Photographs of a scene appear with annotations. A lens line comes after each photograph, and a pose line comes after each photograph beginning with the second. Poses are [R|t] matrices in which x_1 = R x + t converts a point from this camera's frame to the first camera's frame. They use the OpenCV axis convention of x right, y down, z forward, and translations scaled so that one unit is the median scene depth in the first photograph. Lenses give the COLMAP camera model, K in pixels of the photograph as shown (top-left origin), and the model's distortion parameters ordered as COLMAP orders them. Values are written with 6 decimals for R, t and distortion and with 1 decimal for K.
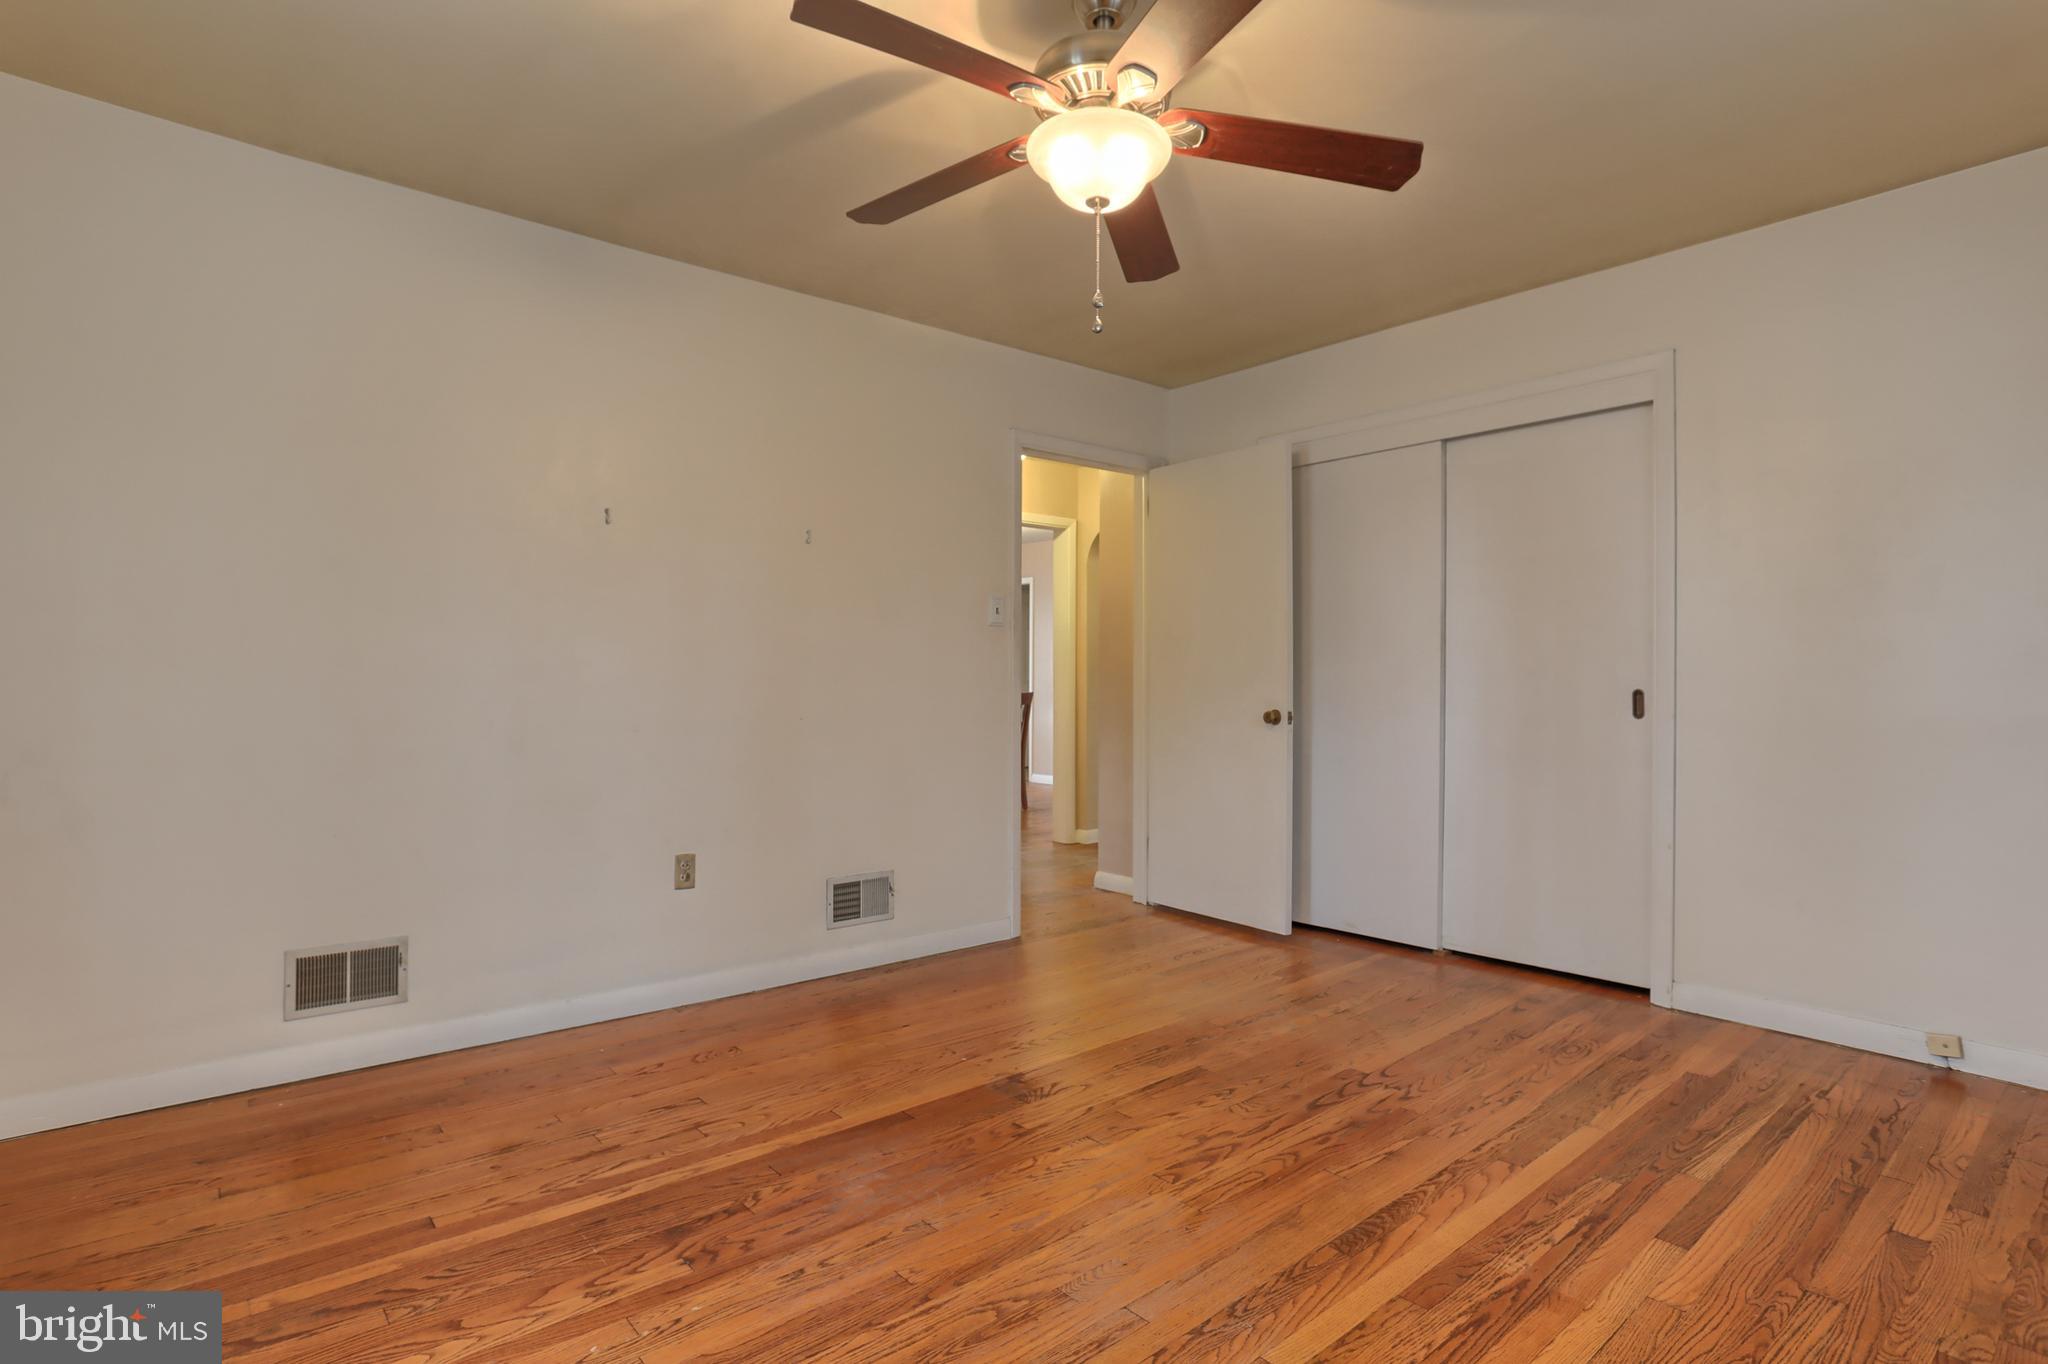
lens RADIAL K [[1017.1, 0, 1024.4], [0, 1017.1, 686.0], [0, 0, 1]] dist [-0.050627, 0.028146]
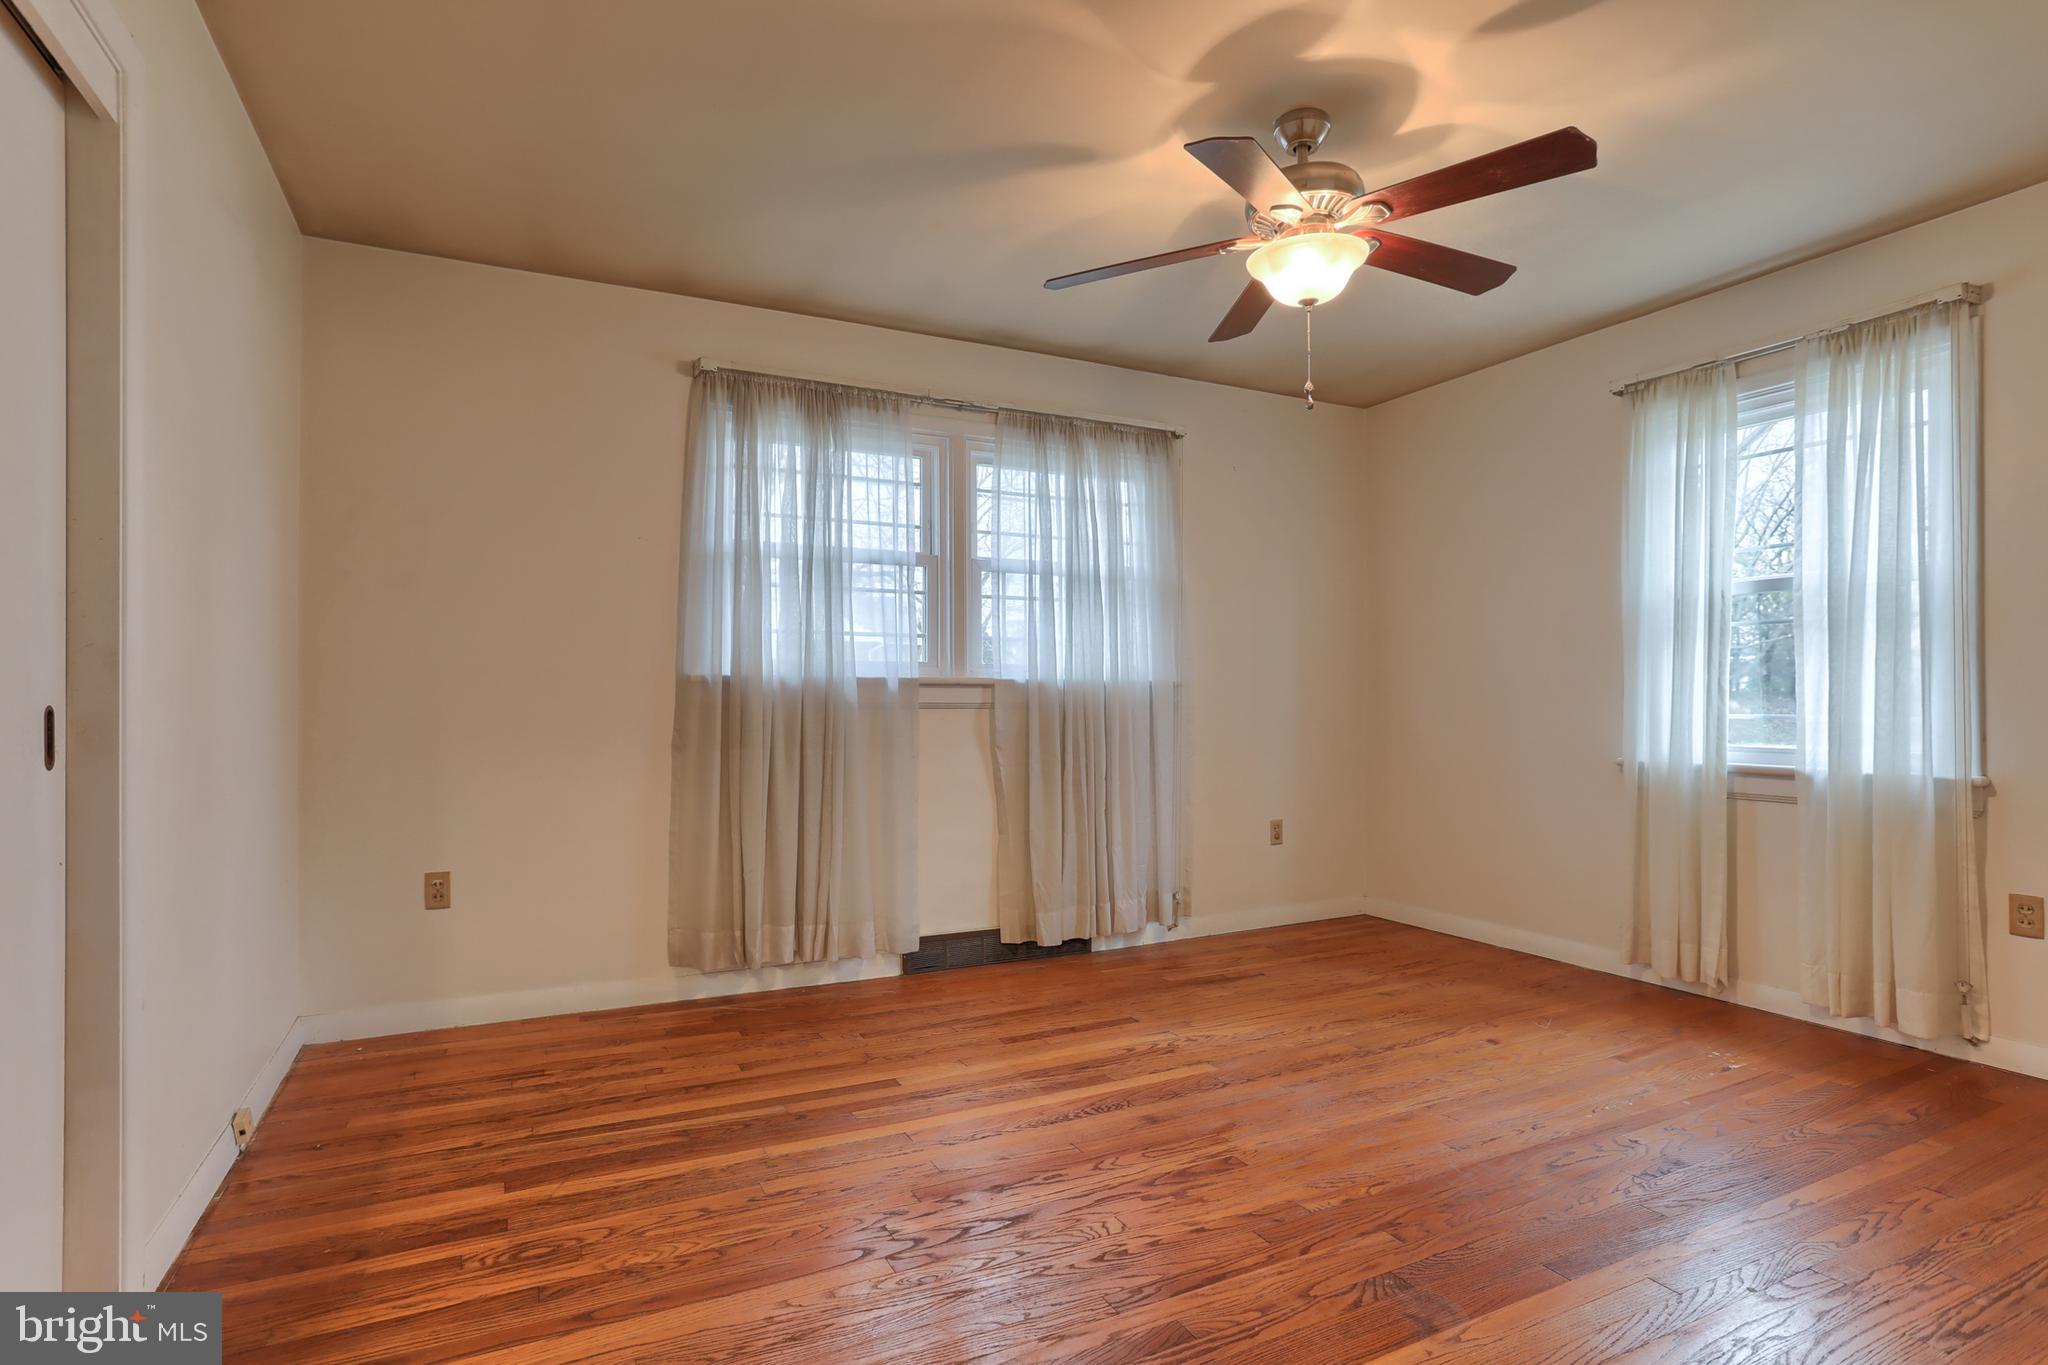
lens RADIAL K [[1017.1, 0, 1024.4], [0, 1017.1, 686.5], [0, 0, 1]] dist [-0.050627, 0.028146]
pose [[-0.971277, 0.000250, 0.237950, 0.098269], [-0.001856, 0.999961, -0.008627, -0.003429], [-0.237943, -0.008820, -0.971239, 1.942913]]
